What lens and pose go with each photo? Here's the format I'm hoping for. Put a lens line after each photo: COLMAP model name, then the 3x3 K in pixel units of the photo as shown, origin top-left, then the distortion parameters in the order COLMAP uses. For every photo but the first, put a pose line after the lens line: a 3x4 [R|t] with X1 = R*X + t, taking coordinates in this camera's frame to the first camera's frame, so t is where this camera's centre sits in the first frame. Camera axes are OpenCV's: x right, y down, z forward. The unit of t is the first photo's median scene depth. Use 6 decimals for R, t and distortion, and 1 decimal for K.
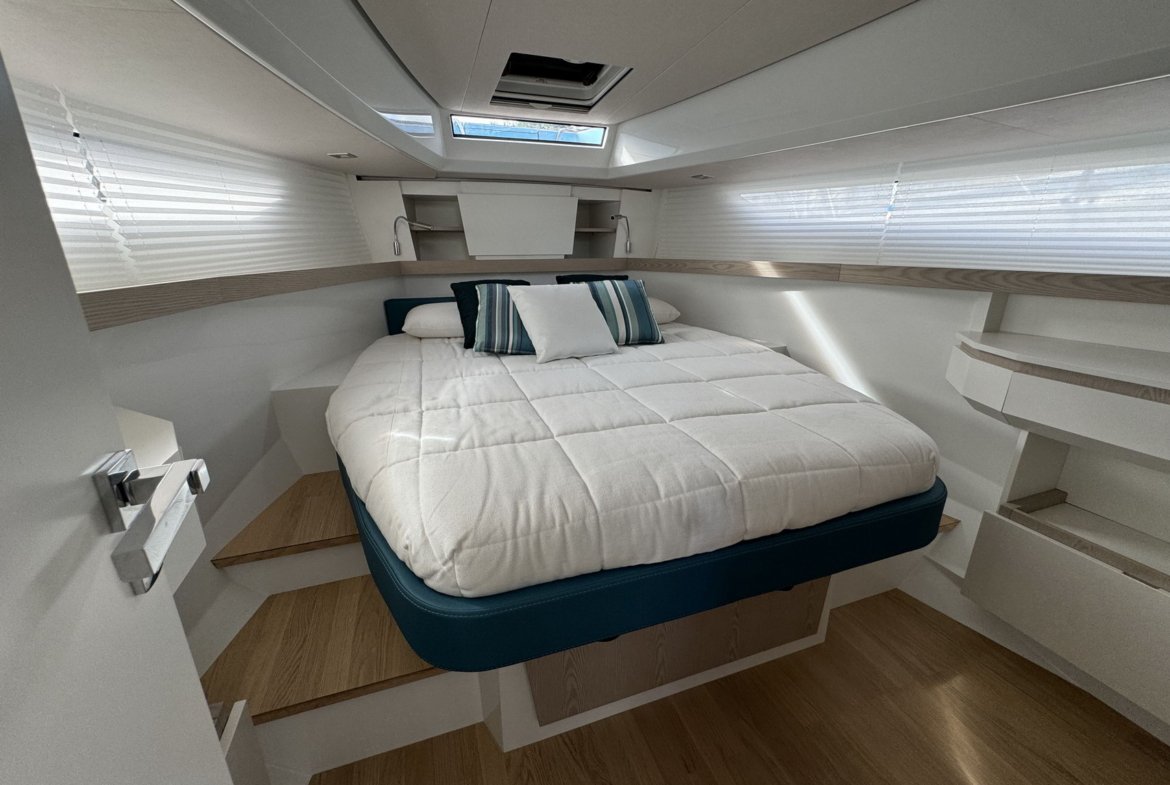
lens RADIAL K [[470.1, 0, 585.3], [0, 470.1, 389.8], [0, 0, 1]] dist [-0.006923, 0.001631]
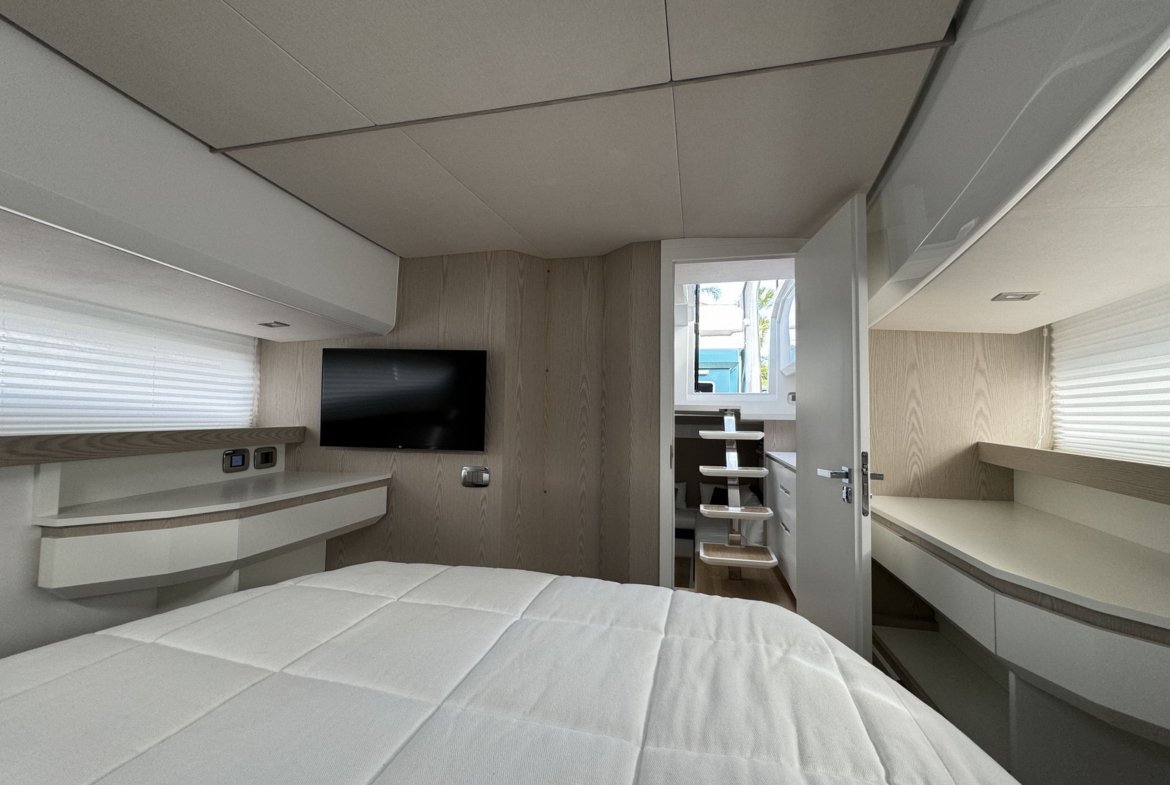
lens RADIAL K [[470.1, 0, 585.3], [0, 470.1, 393.6], [0, 0, 1]] dist [-0.006923, 0.001631]
pose [[-0.839310, 0.011364, 0.543534, -0.236822], [0.147524, 0.967029, 0.207584, -0.293052], [-0.523254, 0.254412, -0.813314, 0.957905]]
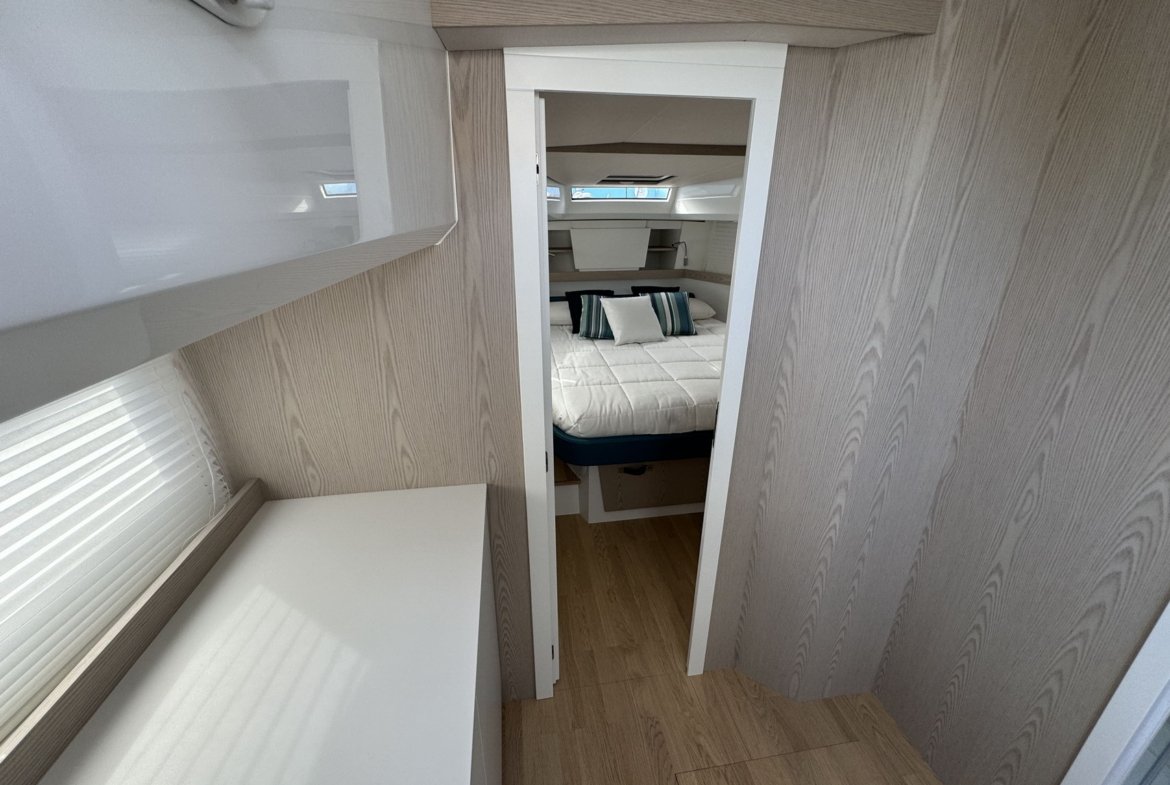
lens RADIAL K [[470.1, 0, 583.4], [0, 470.1, 393.1], [0, 0, 1]] dist [-0.006923, 0.001631]
pose [[0.983085, 0.065730, -0.170947, 0.087064], [-0.052459, 0.995330, 0.081028, -0.015003], [0.175475, -0.070690, 0.981943, -0.703704]]
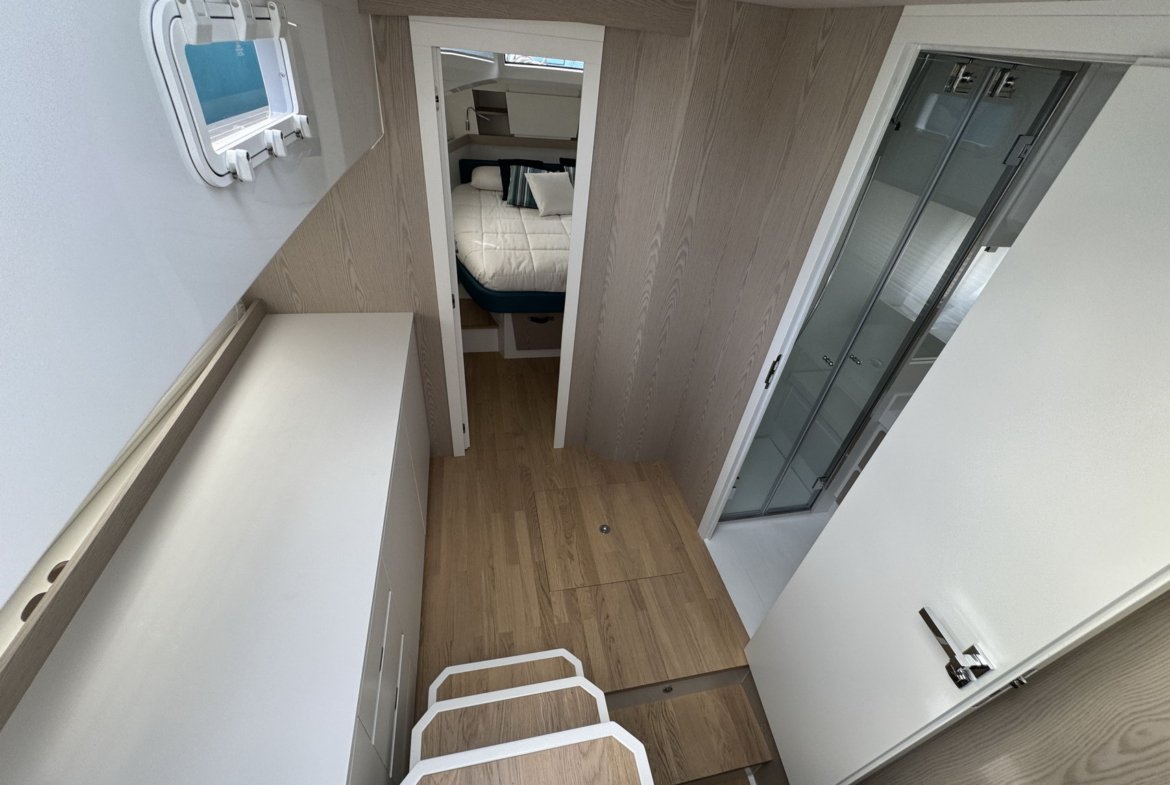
lens RADIAL K [[470.1, 0, 583.9], [0, 470.1, 394.4], [0, 0, 1]] dist [-0.006923, 0.001631]
pose [[0.986881, 0.153581, -0.049783, 0.304719], [-0.126651, 0.927684, 0.351230, -0.071755], [0.100126, -0.340317, 0.934965, -1.086998]]
